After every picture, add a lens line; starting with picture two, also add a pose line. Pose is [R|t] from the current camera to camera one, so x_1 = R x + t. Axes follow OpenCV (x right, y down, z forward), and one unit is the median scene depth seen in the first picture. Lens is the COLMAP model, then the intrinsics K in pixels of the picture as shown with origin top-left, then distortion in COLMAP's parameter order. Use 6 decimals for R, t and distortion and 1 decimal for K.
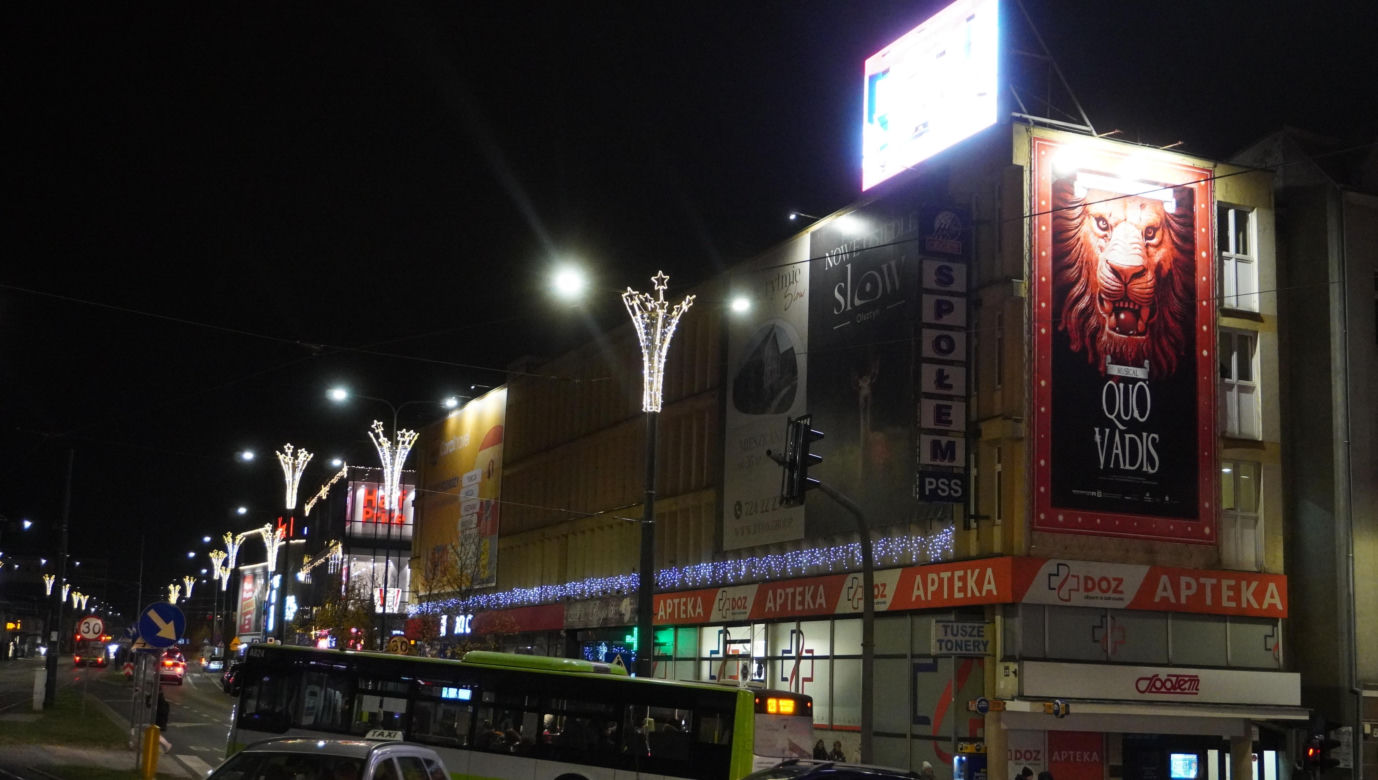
lens RADIAL K [[1705.9, 0, 684.8], [0, 1705.9, 405.7], [0, 0, 1]] dist [0.013022, -0.021354]
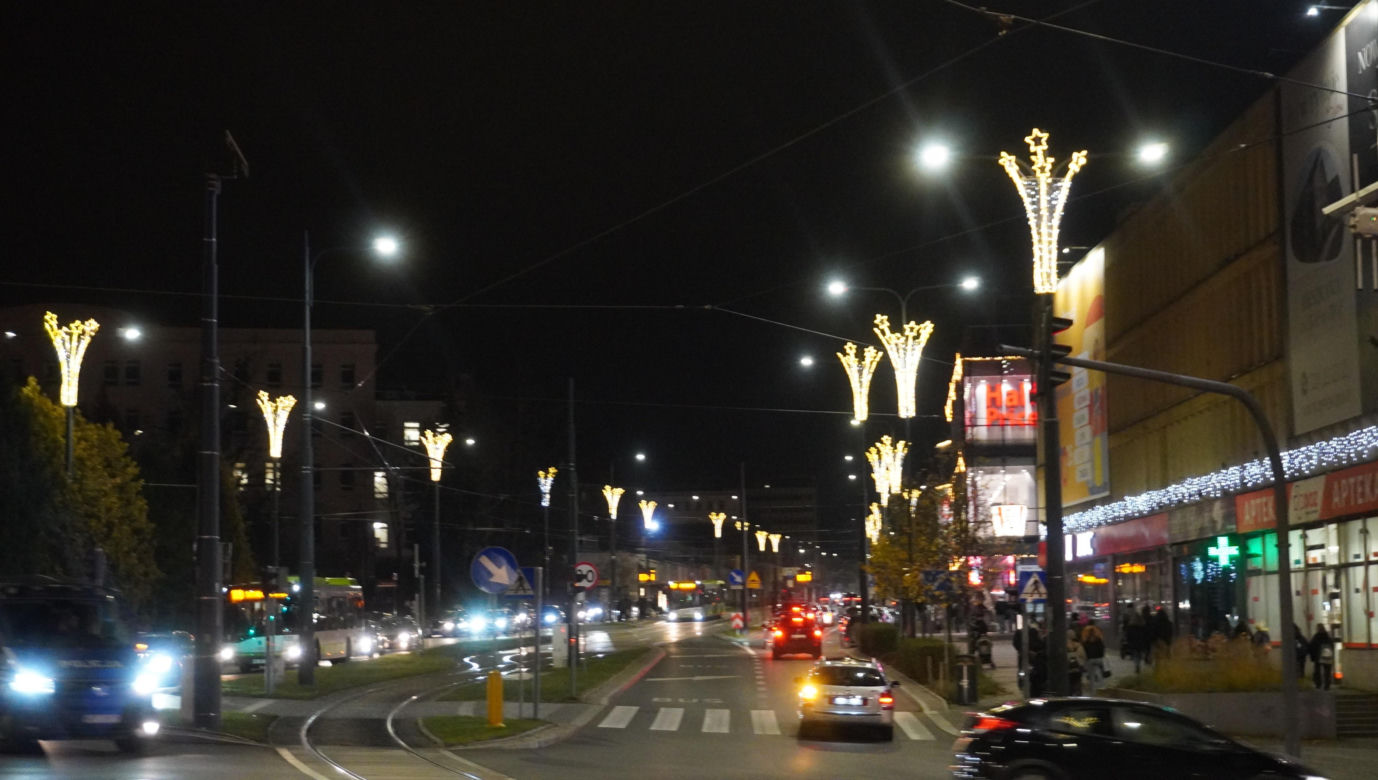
lens RADIAL K [[2315.3, 0, 692.2], [0, 2315.3, 428.5], [0, 0, 1]] dist [0.004447, 0.069507]
pose [[0.920417, -0.080881, -0.382479, 0.179574], [0.109372, 0.992571, 0.053305, -0.007109], [0.375327, -0.090895, 0.922425, -0.107340]]
